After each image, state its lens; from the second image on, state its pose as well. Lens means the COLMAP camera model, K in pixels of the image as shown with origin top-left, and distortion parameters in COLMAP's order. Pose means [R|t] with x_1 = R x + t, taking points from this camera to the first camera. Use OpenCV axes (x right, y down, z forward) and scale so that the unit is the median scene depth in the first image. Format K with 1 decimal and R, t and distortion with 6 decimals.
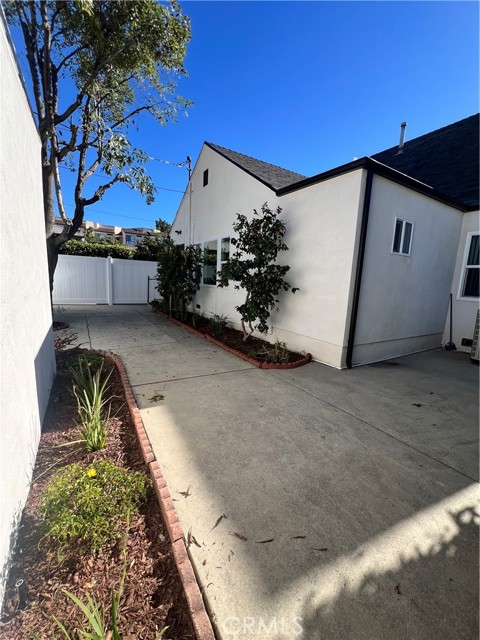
lens RADIAL K [[257.8, 0, 240.7], [0, 257.8, 322.8], [0, 0, 1]] dist [-0.001946, 0.000428]
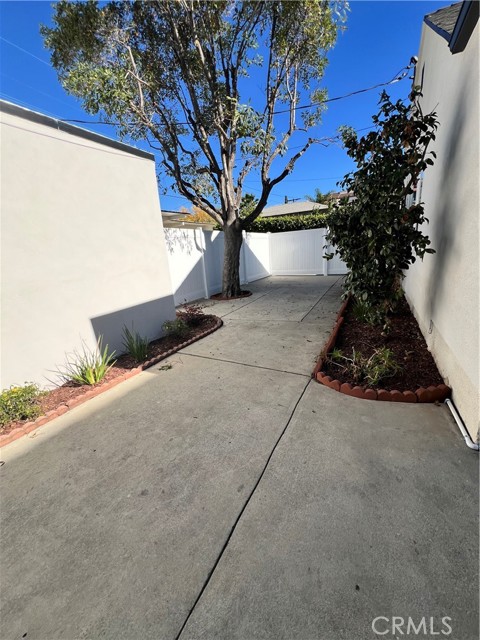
lens RADIAL K [[257.8, 0, 238.8], [0, 257.8, 320.6], [0, 0, 1]] dist [-0.001946, 0.000428]
pose [[0.503601, 0.146391, -0.851443, 0.540960], [-0.046976, 0.988721, 0.142208, -0.060201], [0.862658, -0.031619, 0.504798, 0.506825]]
